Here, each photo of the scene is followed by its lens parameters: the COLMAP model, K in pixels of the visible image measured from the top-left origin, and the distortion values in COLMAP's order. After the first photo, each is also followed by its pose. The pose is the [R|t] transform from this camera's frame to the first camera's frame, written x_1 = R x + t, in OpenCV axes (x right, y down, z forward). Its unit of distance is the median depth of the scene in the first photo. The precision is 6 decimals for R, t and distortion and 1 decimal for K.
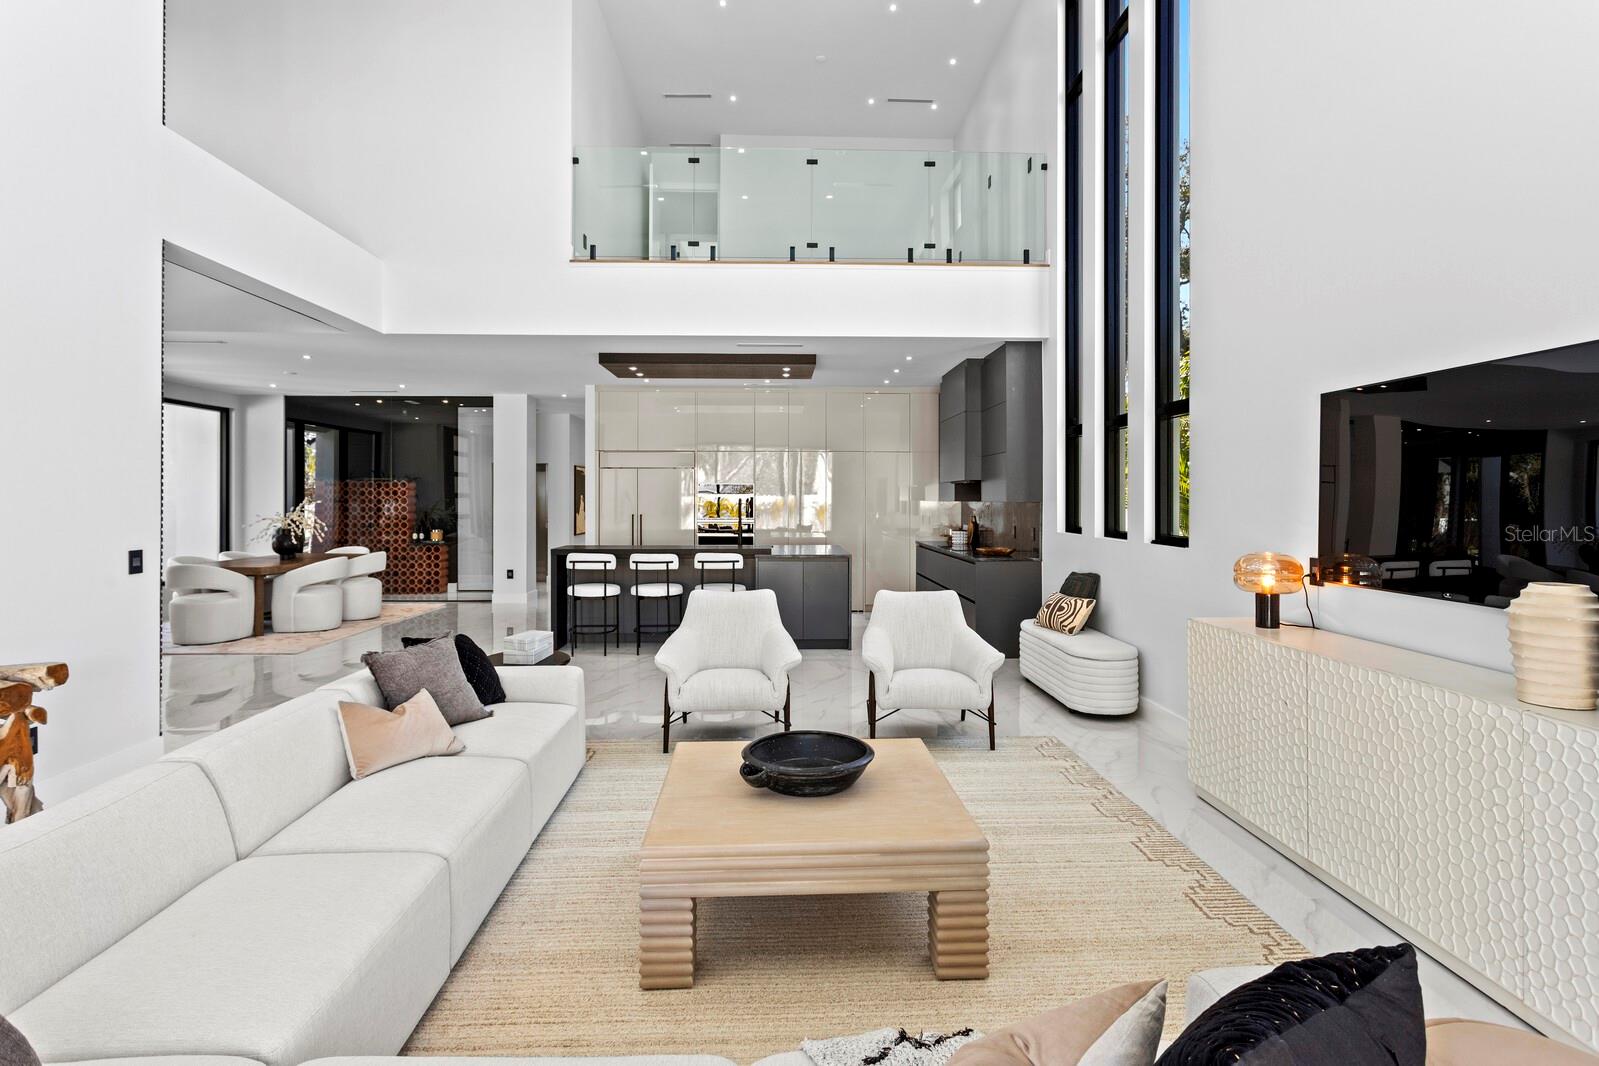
lens RADIAL K [[813.5, 0, 801.9], [0, 813.5, 496.2], [0, 0, 1]] dist [-0.004256, 0.000586]
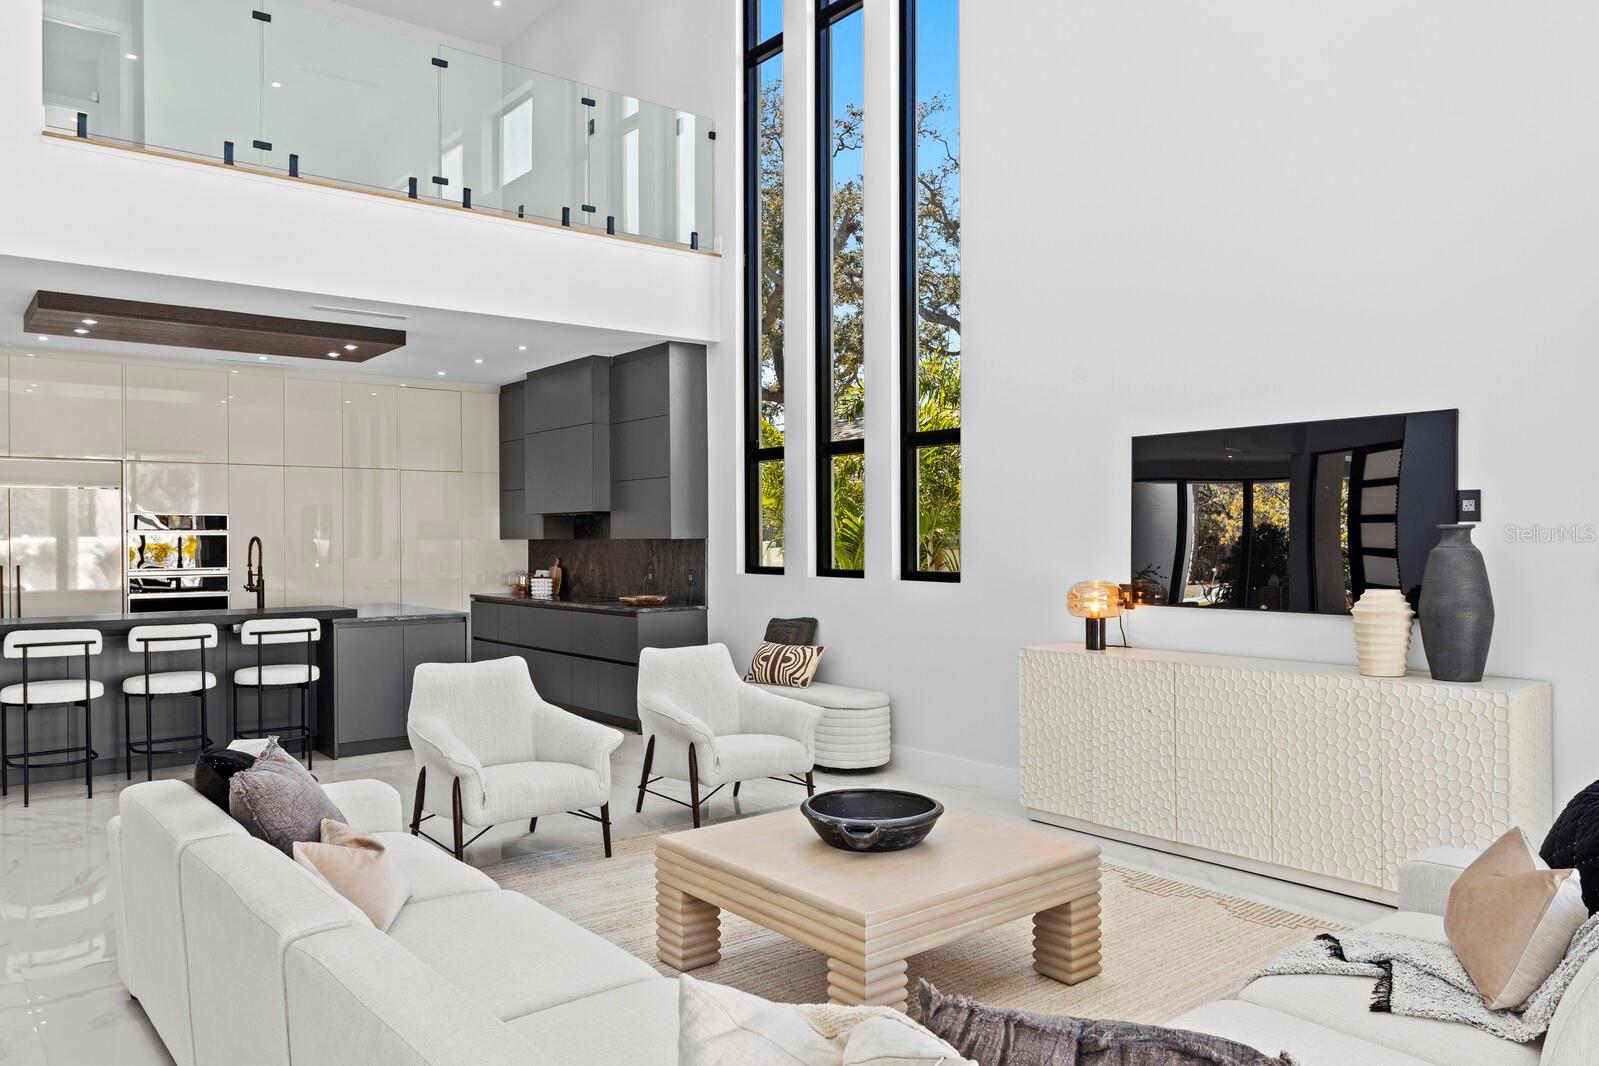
lens RADIAL K [[1141.8, 0, 796.3], [0, 1141.8, 543.2], [0, 0, 1]] dist [-0.002469, 0.002365]
pose [[0.800977, -0.009157, 0.598625, -0.341789], [0.004814, 0.999949, 0.008855, 0.002216], [-0.598675, -0.004210, 0.800981, 0.010084]]
